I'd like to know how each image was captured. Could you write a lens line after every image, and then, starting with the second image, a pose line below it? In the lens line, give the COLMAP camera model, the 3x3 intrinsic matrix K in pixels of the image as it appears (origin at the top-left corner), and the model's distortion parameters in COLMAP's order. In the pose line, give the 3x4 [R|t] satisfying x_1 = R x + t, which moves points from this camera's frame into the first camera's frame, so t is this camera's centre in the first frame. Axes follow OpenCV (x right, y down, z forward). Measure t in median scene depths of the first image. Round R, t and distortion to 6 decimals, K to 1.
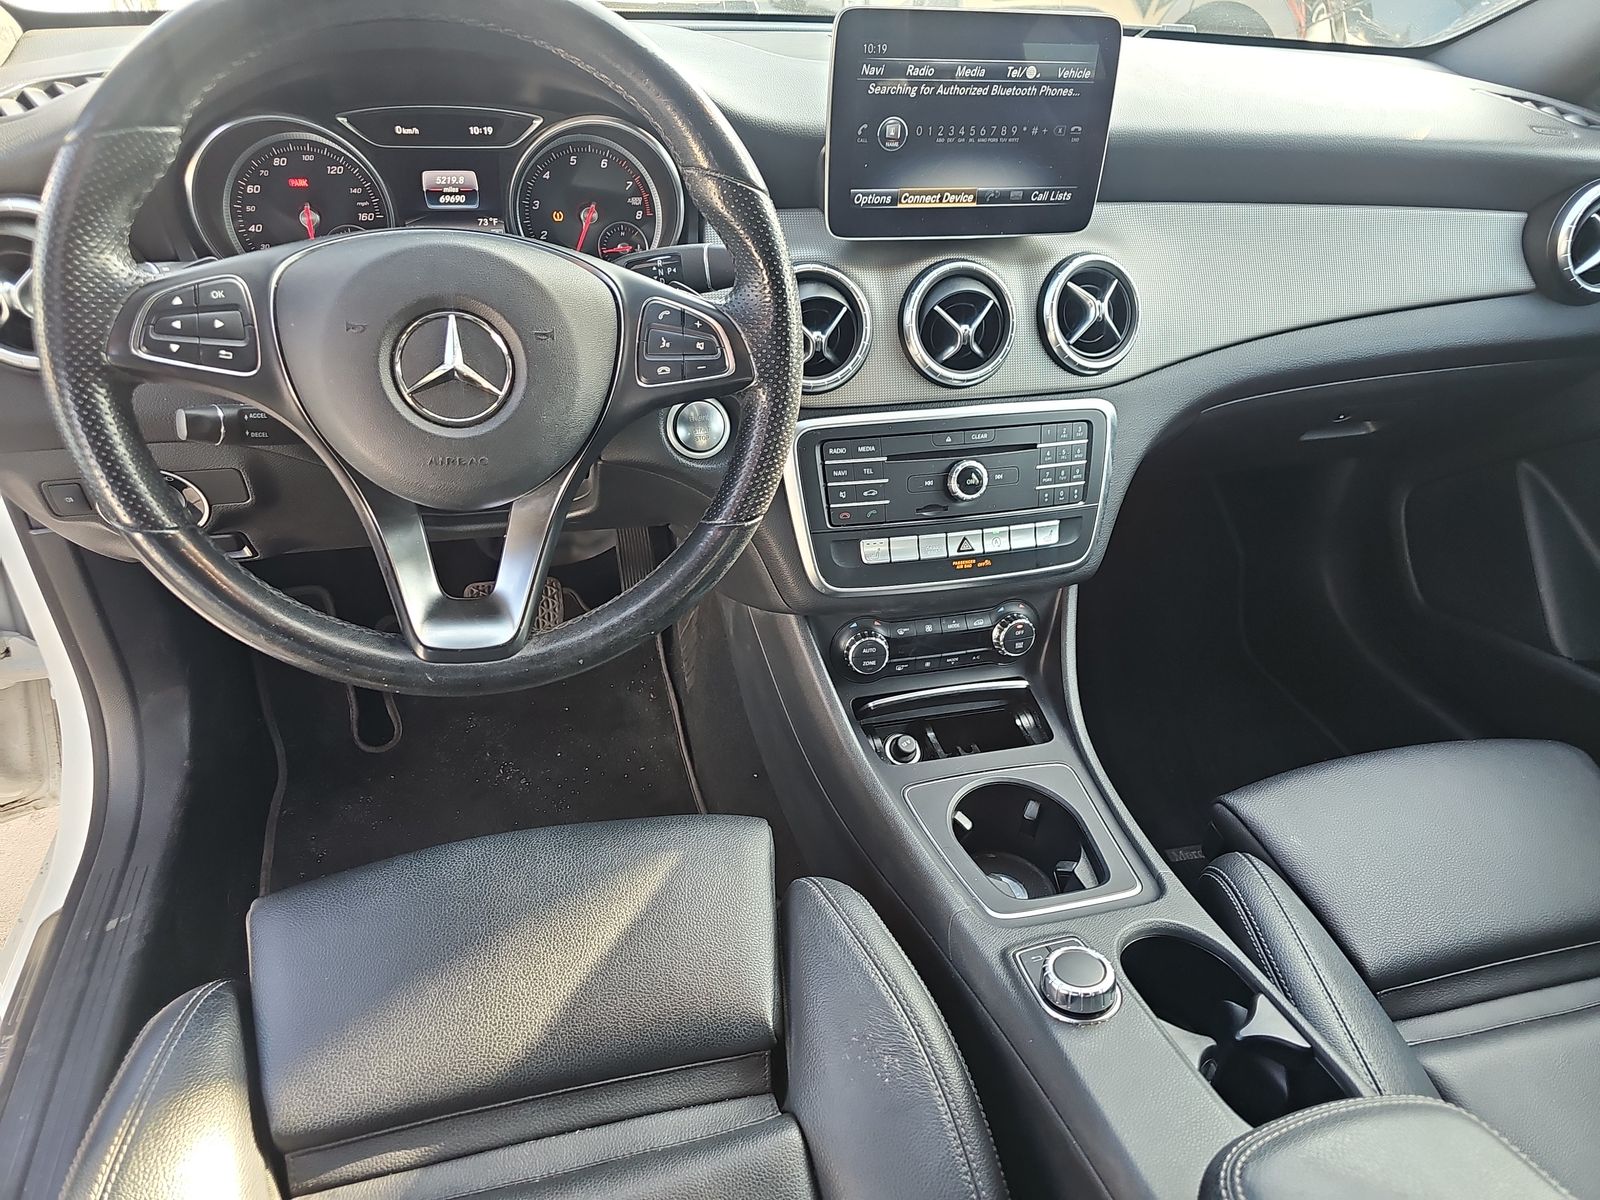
lens RADIAL K [[1064.5, 0, 801.5], [0, 1064.5, 614.5], [0, 0, 1]] dist [0.044502, -0.031401]
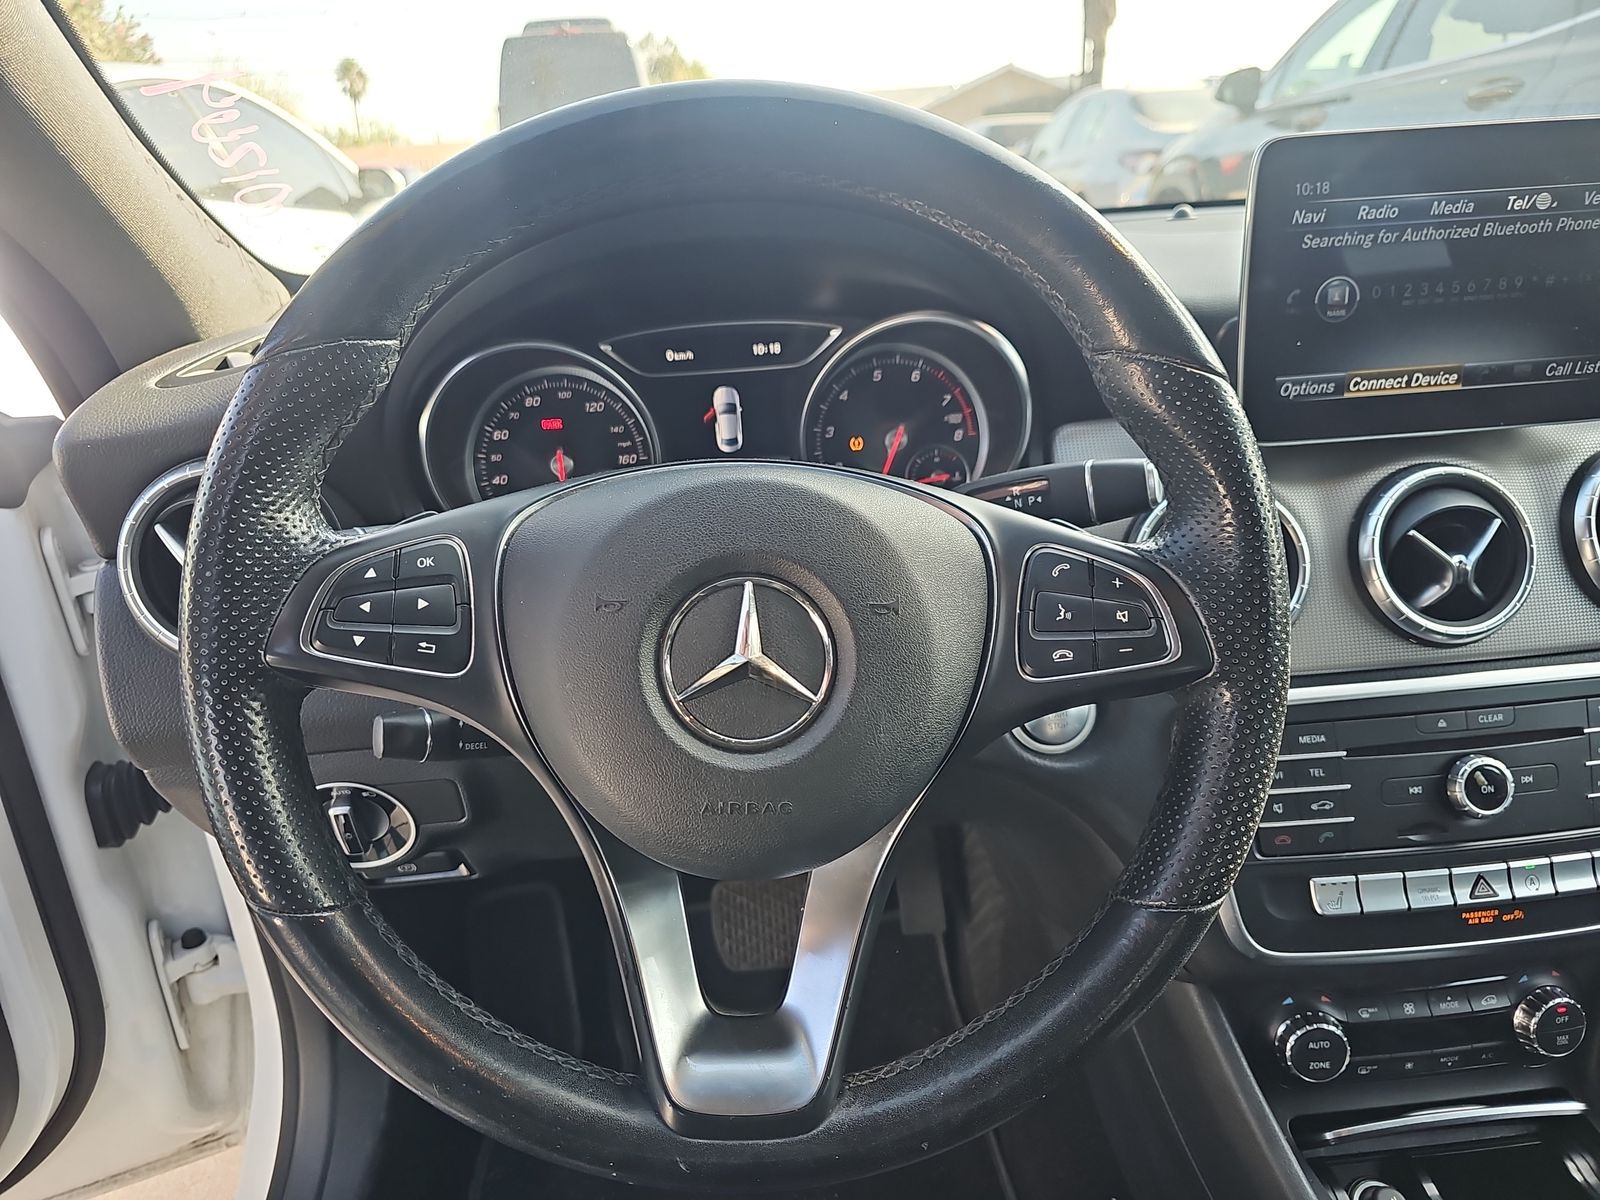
lens RADIAL K [[1064.5, 0, 797.7], [0, 1064.5, 613.5], [0, 0, 1]] dist [0.044502, -0.031401]
pose [[0.977194, -0.028077, -0.210485, -0.113390], [-0.017033, 0.977663, -0.209486, -0.089700], [0.211665, 0.208293, 0.954888, 0.284698]]
